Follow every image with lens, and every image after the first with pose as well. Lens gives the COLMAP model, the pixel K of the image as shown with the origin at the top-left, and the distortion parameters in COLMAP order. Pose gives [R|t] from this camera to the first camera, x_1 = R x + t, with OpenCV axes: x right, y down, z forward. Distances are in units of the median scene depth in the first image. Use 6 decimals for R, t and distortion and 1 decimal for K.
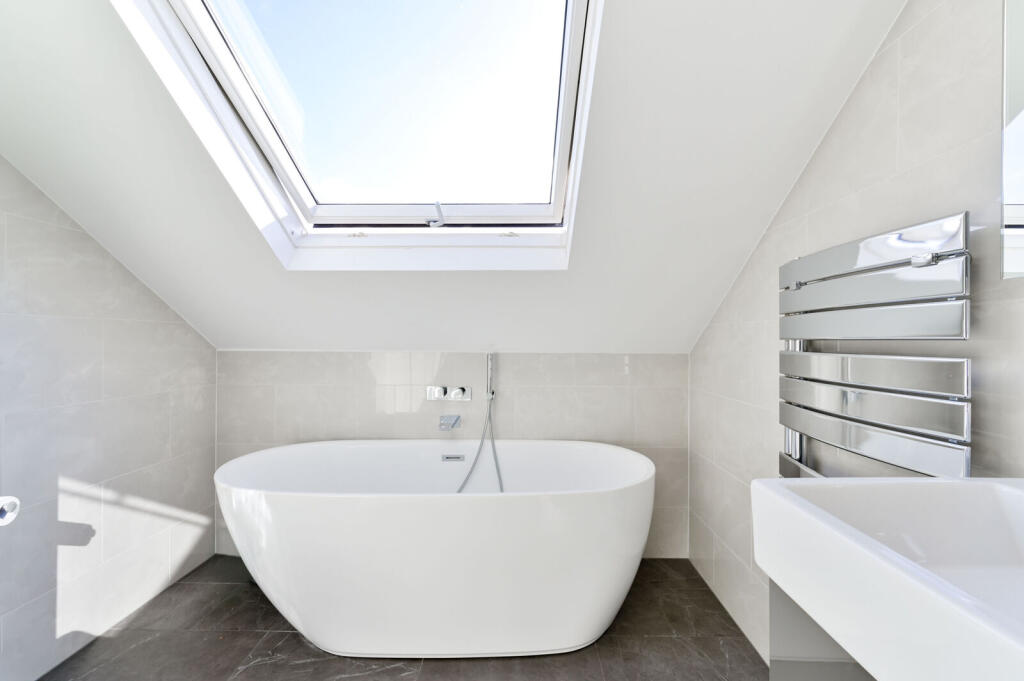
lens RADIAL K [[430.4, 0, 516.6], [0, 430.4, 339.5], [0, 0, 1]] dist [0.001129, -0.000330]
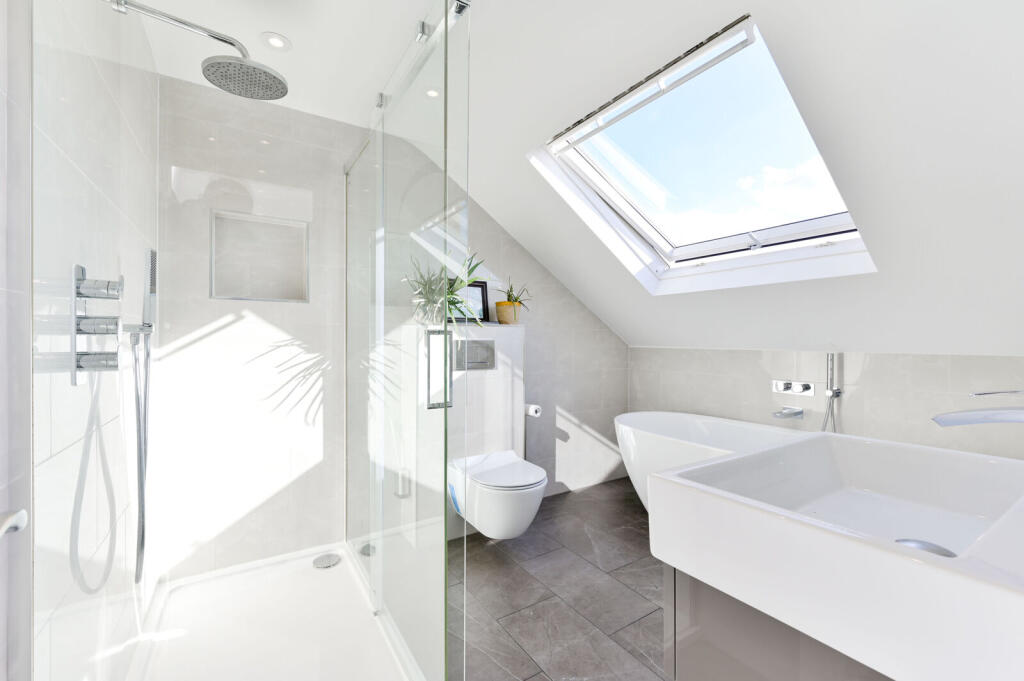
lens RADIAL K [[430.4, 0, 511.4], [0, 430.4, 340.5], [0, 0, 1]] dist [0.001129, -0.000330]
pose [[0.554705, 0.000197, -0.832047, 0.487574], [0.001661, 0.999998, 0.001344, -0.001208], [0.832045, -0.002128, 0.554704, -0.301065]]
